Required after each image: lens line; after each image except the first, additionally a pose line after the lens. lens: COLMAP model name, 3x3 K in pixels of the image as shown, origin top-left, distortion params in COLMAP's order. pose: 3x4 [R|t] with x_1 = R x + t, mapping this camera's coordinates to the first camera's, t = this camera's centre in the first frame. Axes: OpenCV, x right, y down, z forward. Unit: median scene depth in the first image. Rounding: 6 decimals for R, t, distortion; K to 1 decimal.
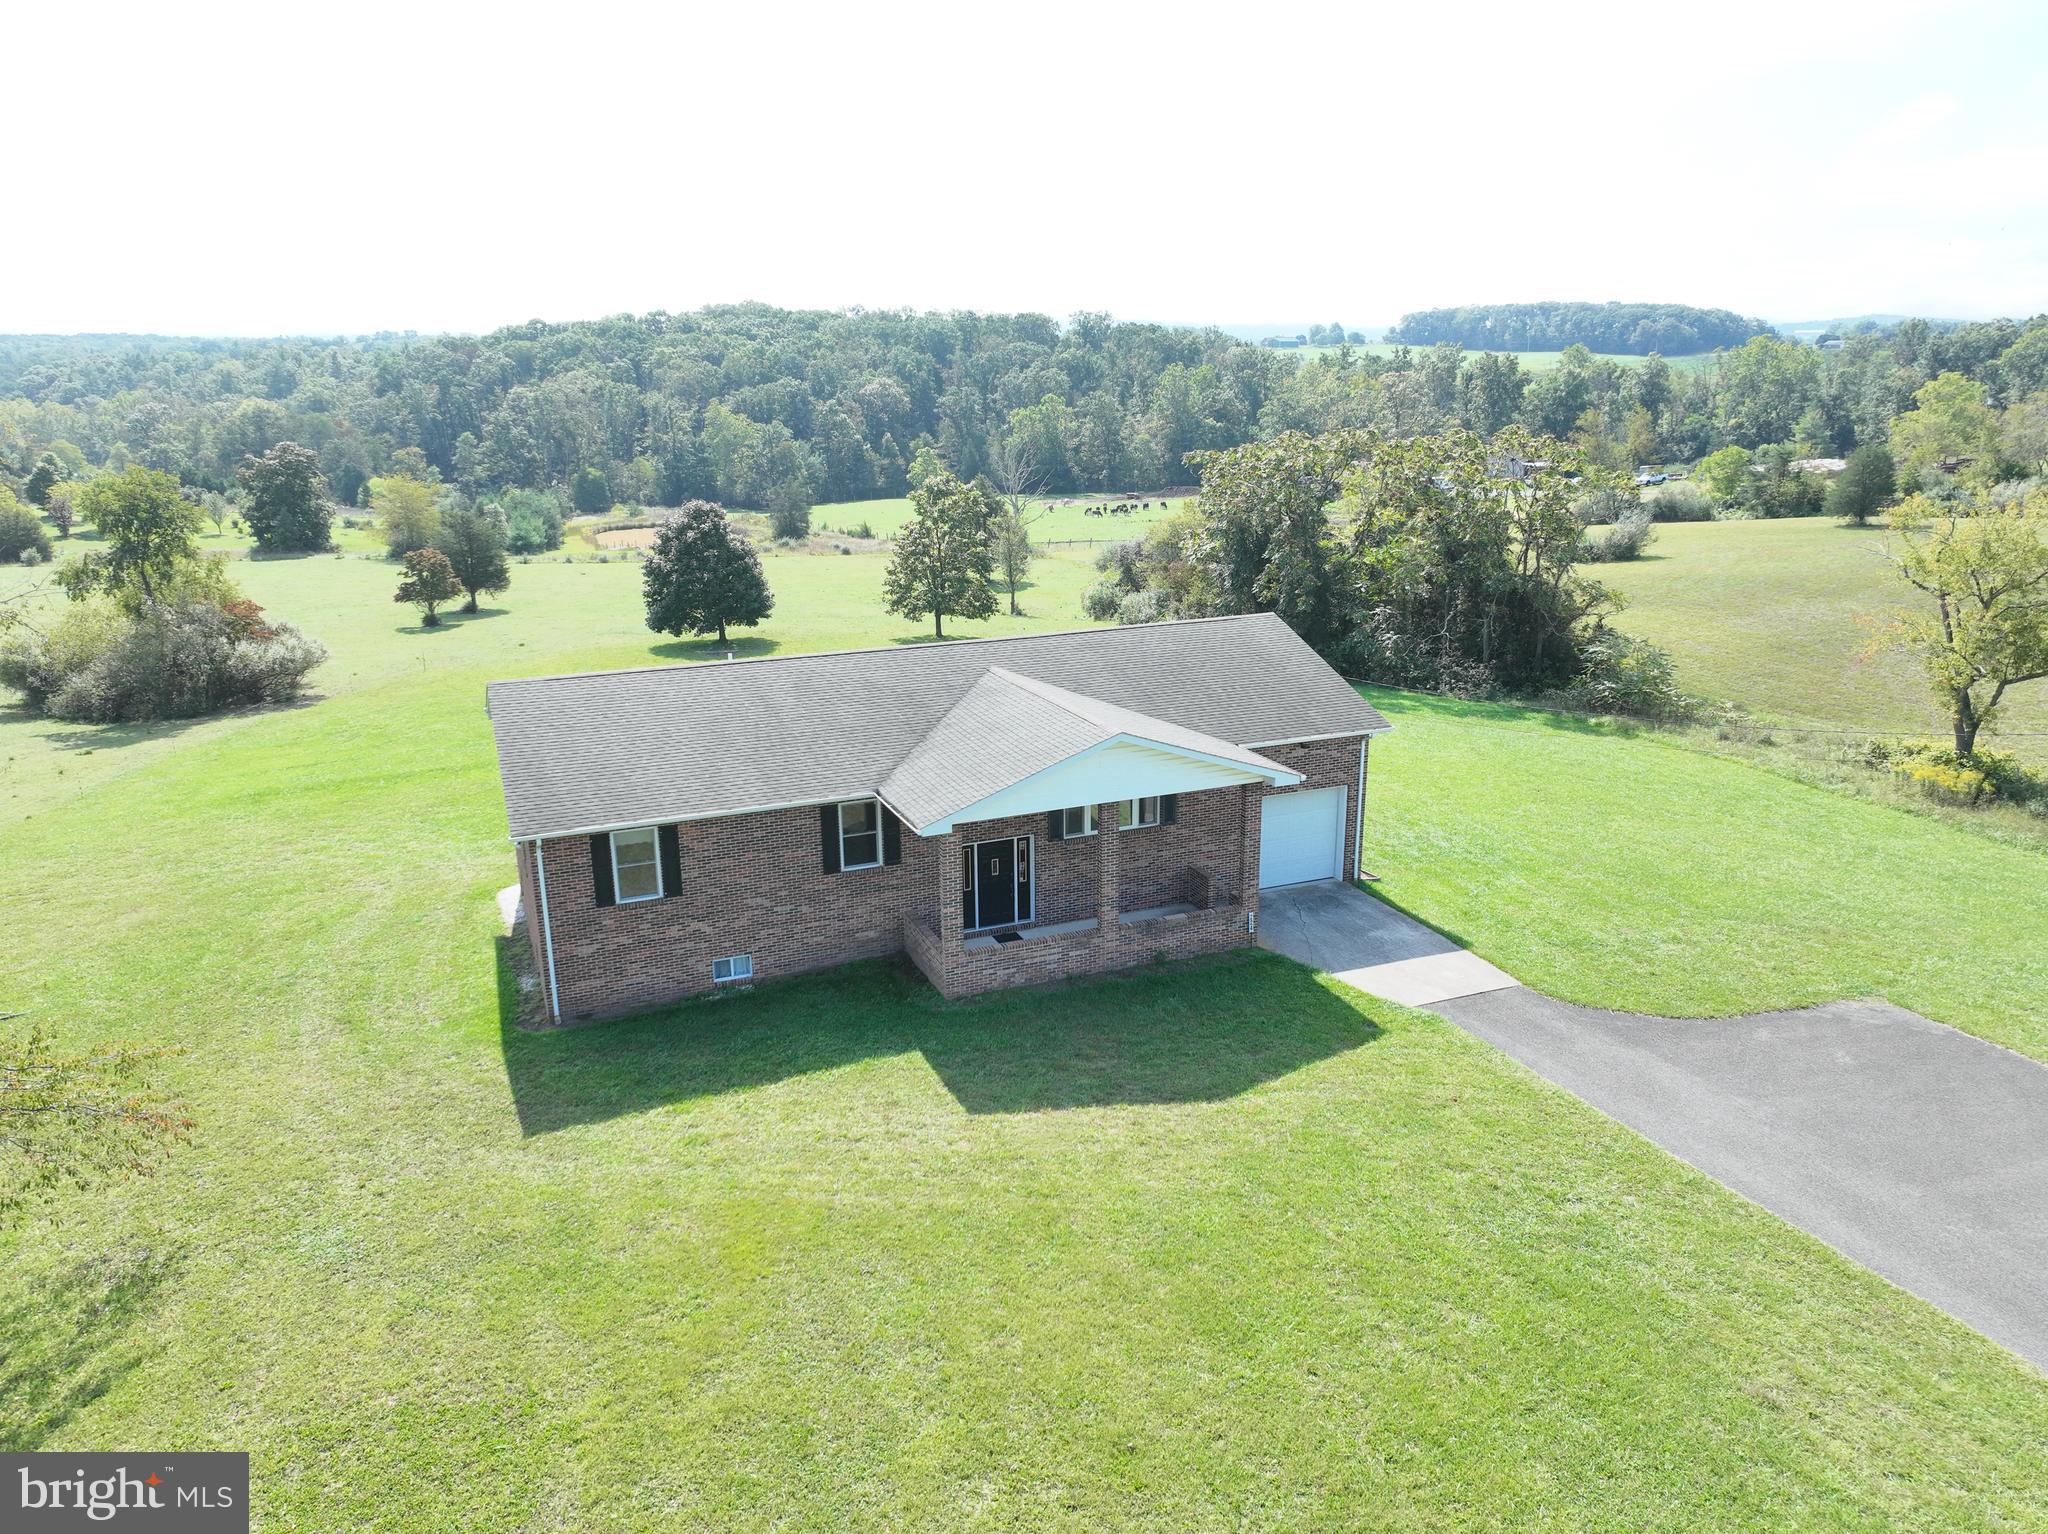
lens RADIAL K [[1436.6, 0, 1031.2], [0, 1436.6, 766.2], [0, 0, 1]] dist [0.006436, 0.007309]
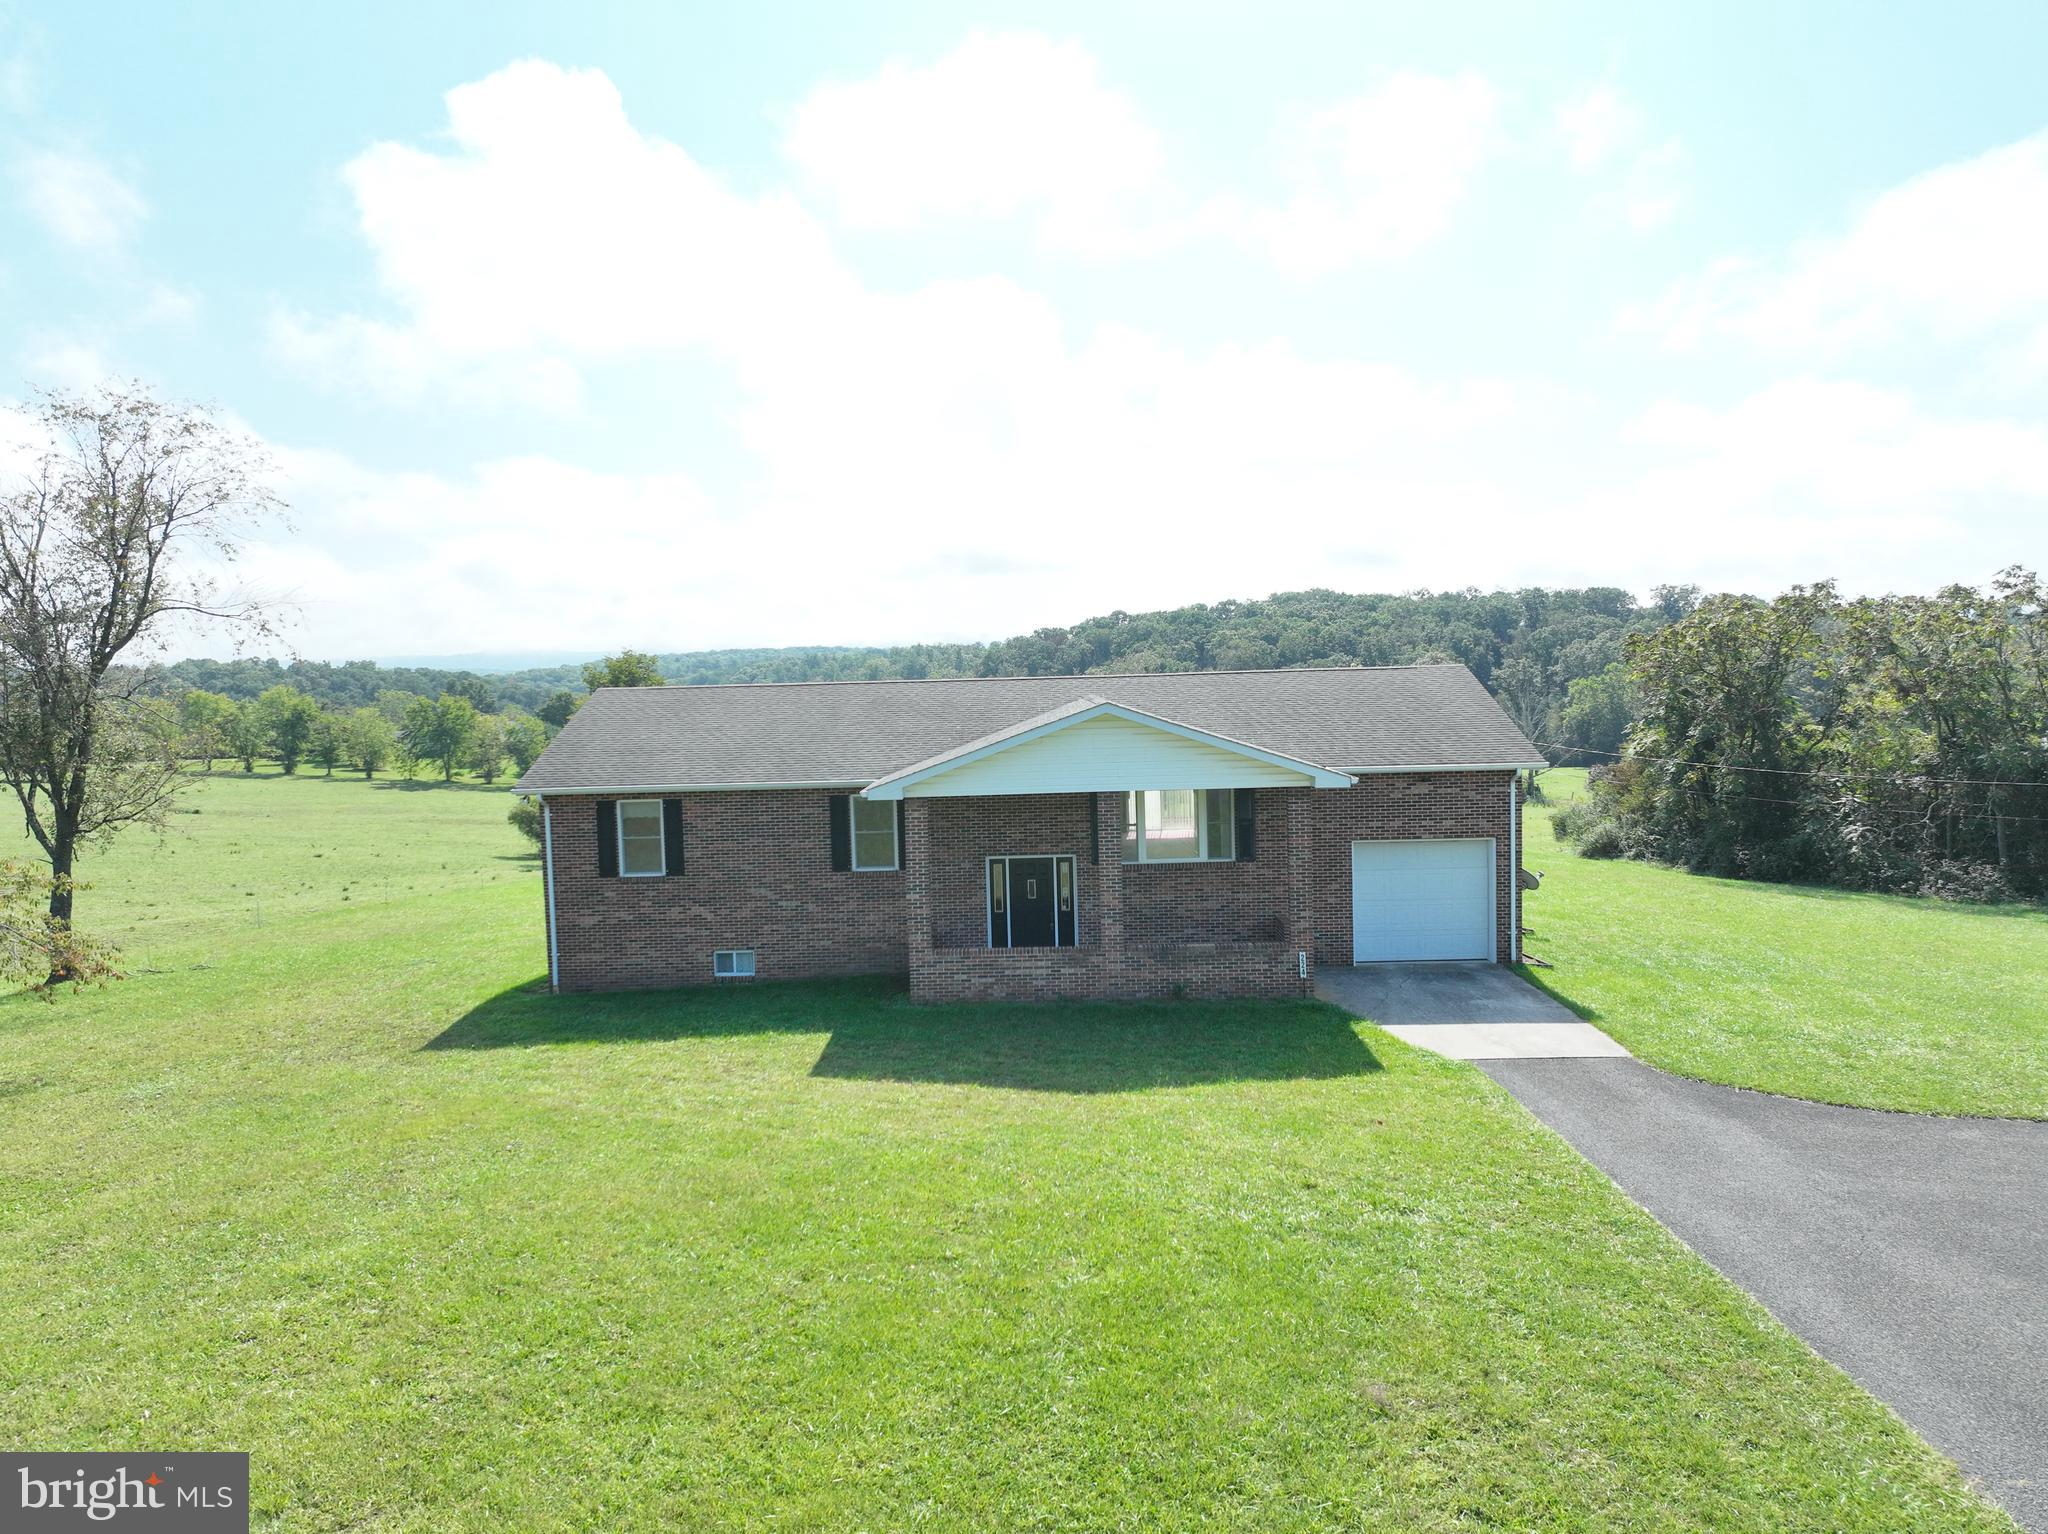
lens RADIAL K [[1436.6, 0, 1031.2], [0, 1436.6, 766.2], [0, 0, 1]] dist [0.006436, 0.007309]
pose [[0.919725, 0.012452, -0.392366, 0.336459], [-0.091760, 0.978628, -0.184031, 0.165869], [0.381689, 0.205262, 0.901211, 0.185436]]
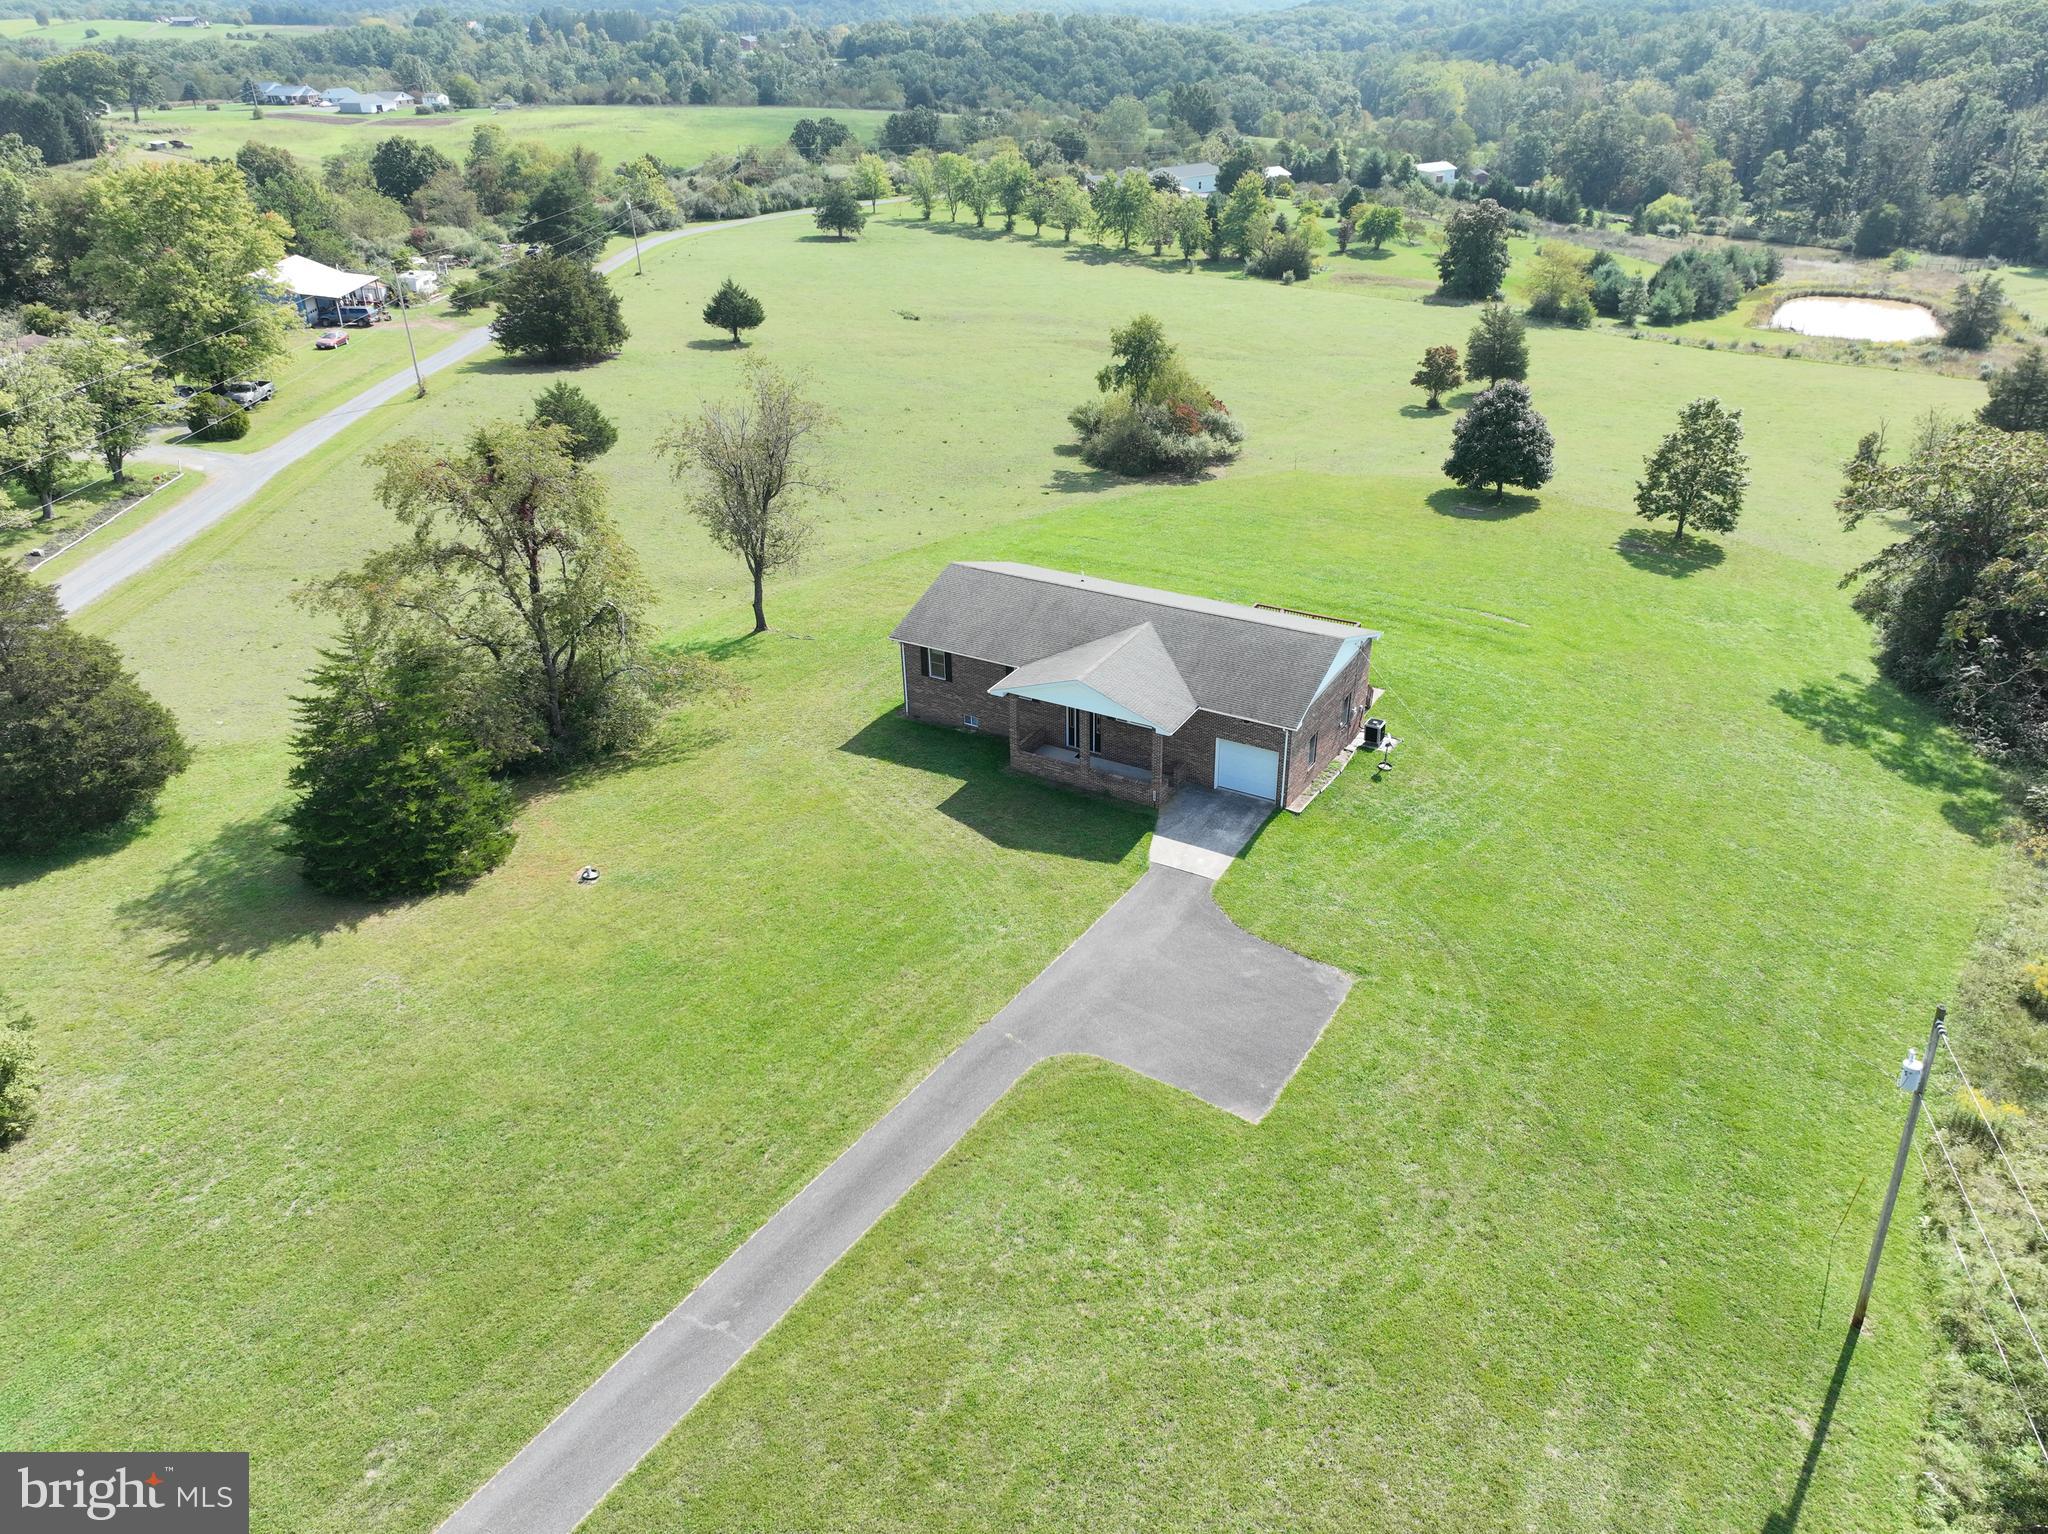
lens RADIAL K [[1436.6, 0, 1031.2], [0, 1436.6, 766.2], [0, 0, 1]] dist [0.006436, 0.007309]
pose [[0.610455, 0.377410, -0.696352, 1.397461], [-0.210234, 0.924848, 0.316950, -0.510089], [0.763640, -0.047087, 0.643923, -0.363140]]
